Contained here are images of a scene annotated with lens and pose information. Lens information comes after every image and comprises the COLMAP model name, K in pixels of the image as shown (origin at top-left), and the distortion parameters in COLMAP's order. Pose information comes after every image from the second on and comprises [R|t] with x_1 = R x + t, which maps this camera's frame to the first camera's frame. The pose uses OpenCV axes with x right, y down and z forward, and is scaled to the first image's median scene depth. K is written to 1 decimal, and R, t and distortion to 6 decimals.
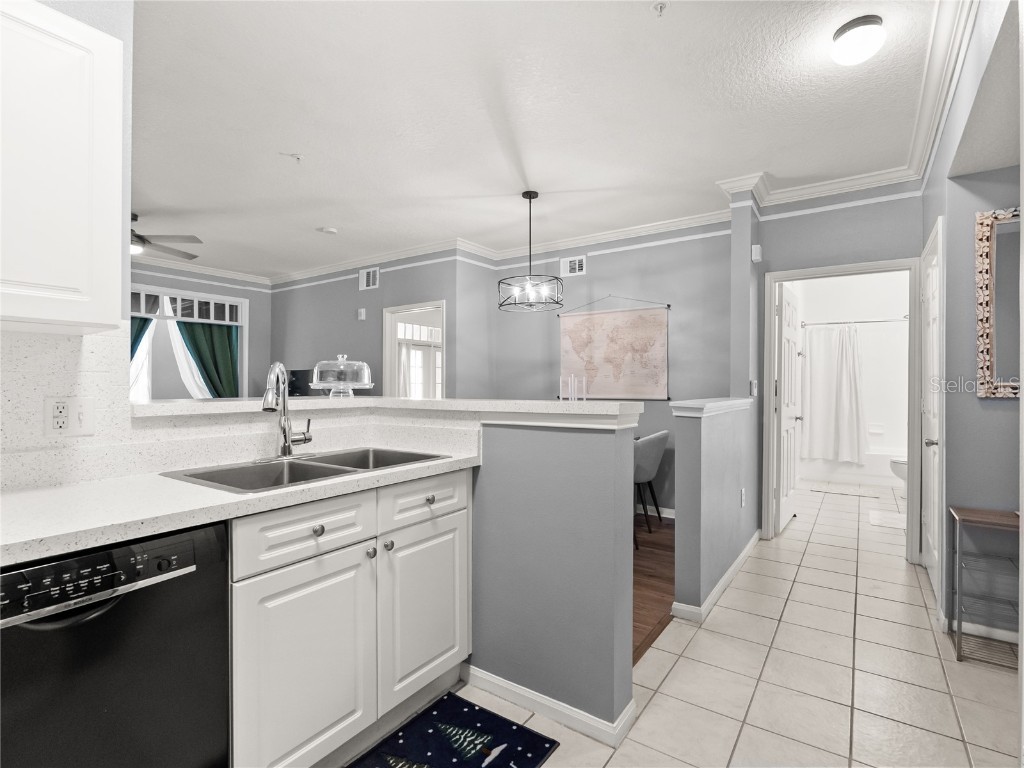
lens RADIAL K [[514.2, 0, 514.7], [0, 514.2, 399.0], [0, 0, 1]] dist [-0.005026, 0.000390]
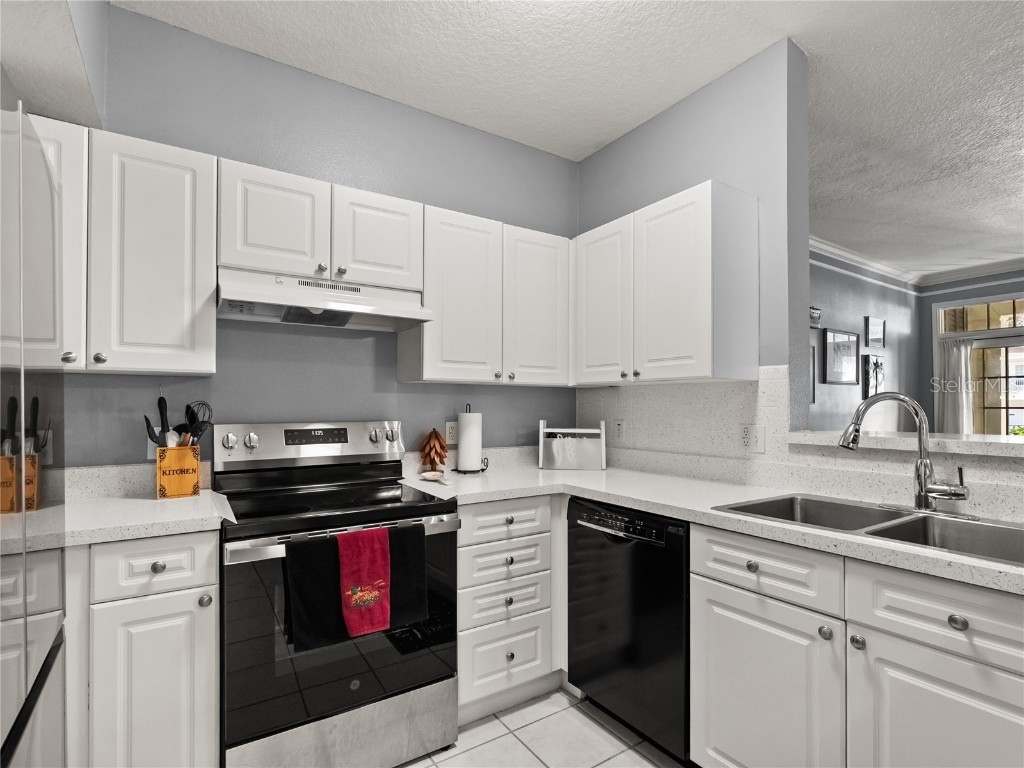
lens RADIAL K [[512.4, 0, 513.5], [0, 512.4, 399.9], [0, 0, 1]] dist [-0.003339, -0.000344]
pose [[-0.382625, -0.012725, -0.923816, 0.431002], [-0.027965, 0.999607, -0.002187, -0.031497], [0.923480, 0.024998, -0.382830, 0.564076]]
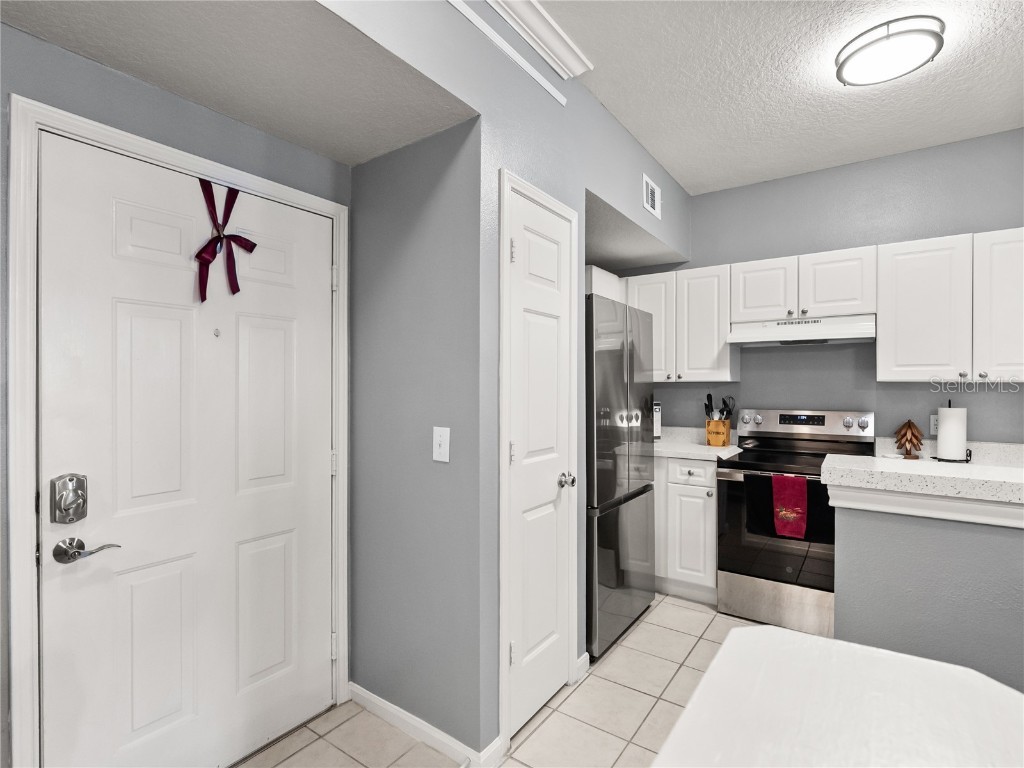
lens RADIAL K [[510.8, 0, 512.2], [0, 510.8, 388.1], [0, 0, 1]] dist [-0.004624, -0.000653]
pose [[-0.999827, -0.005256, 0.017857, 0.470261], [-0.004722, 0.999545, 0.029807, -0.079246], [-0.018006, 0.029718, -0.999396, 1.250618]]
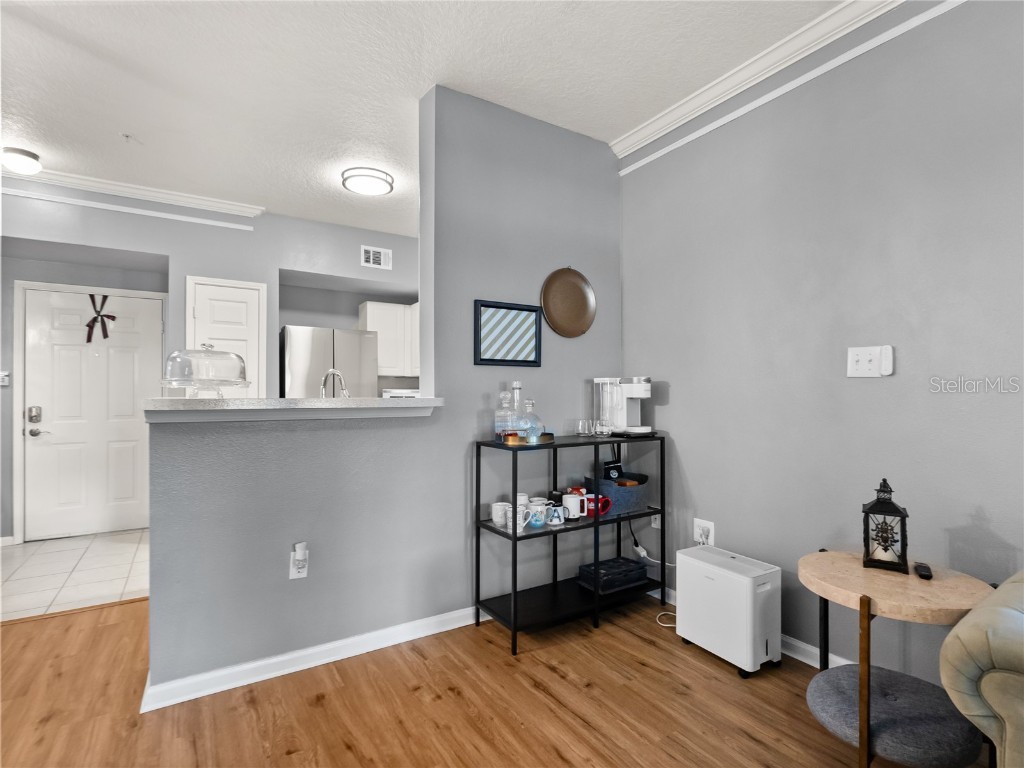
lens RADIAL K [[508.1, 0, 513.8], [0, 508.1, 390.1], [0, 0, 1]] dist [-0.006390, -0.000201]
pose [[-0.918258, 0.000884, 0.395981, -1.128810], [0.008991, 0.999786, 0.018619, -0.030059], [-0.395879, 0.020658, -0.918070, 1.585996]]
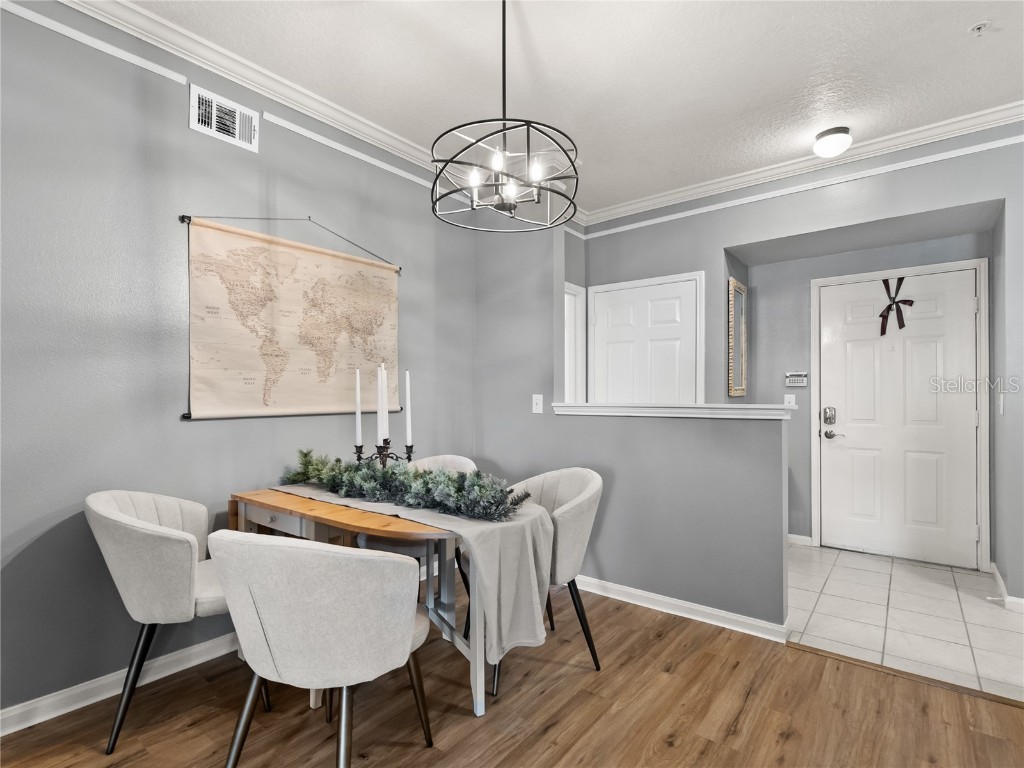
lens RADIAL K [[520.3, 0, 529.6], [0, 520.3, 394.3], [0, 0, 1]] dist [0.021955, 0.000008]
pose [[0.039335, -0.001179, 0.999225, -0.714244], [0.029132, 0.999576, 0.000032, -0.028613], [-0.998801, 0.029108, 0.039353, 1.565196]]
